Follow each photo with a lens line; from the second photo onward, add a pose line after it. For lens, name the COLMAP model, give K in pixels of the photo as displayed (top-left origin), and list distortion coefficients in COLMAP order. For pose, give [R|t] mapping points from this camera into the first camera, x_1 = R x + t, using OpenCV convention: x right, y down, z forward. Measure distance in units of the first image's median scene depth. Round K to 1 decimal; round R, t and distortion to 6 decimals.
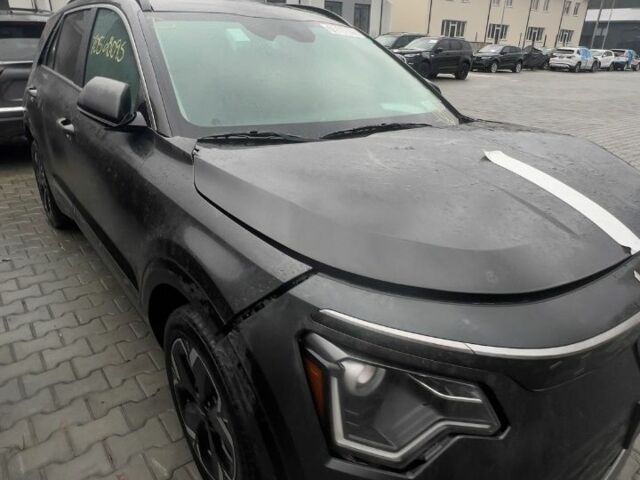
lens RADIAL K [[452.1, 0, 318.7], [0, 452.1, 241.2], [0, 0, 1]] dist [-0.006126, 0.003526]
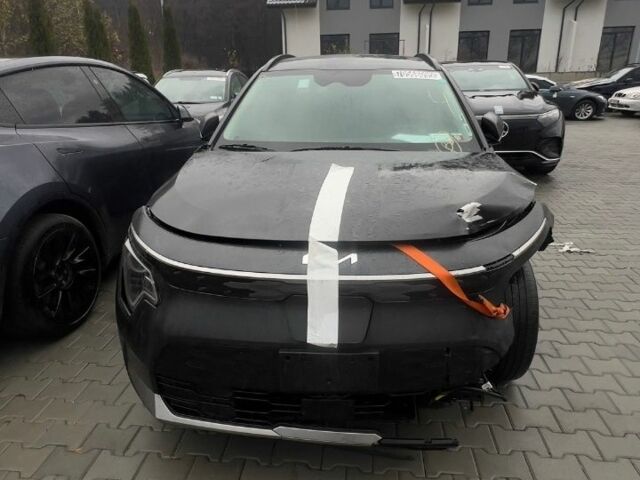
lens RADIAL K [[452.1, 0, 322.5], [0, 452.1, 237.6], [0, 0, 1]] dist [-0.006126, 0.003526]
pose [[0.721677, 0.183370, -0.667501, 0.735002], [-0.240449, 0.970639, 0.006681, 0.000846], [0.649127, 0.155678, 0.744579, 0.023190]]
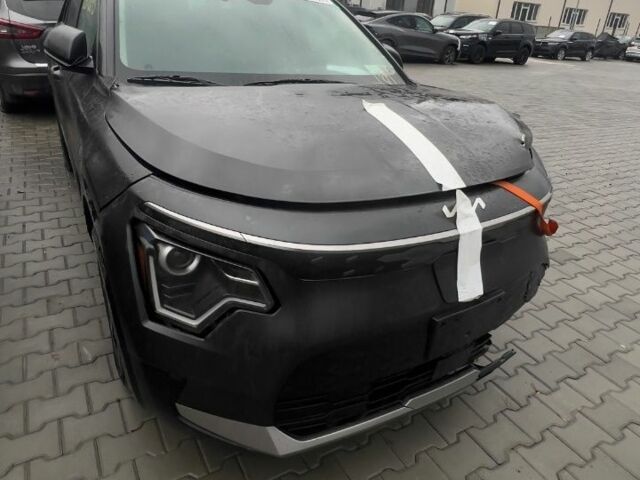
lens RADIAL K [[452.1, 0, 321.3], [0, 452.1, 242.5], [0, 0, 1]] dist [-0.006126, 0.003526]
pose [[0.990315, 0.089594, -0.106065, 0.240843], [-0.085108, 0.995304, 0.046107, 0.061396], [0.109698, -0.036634, 0.993290, -0.080484]]
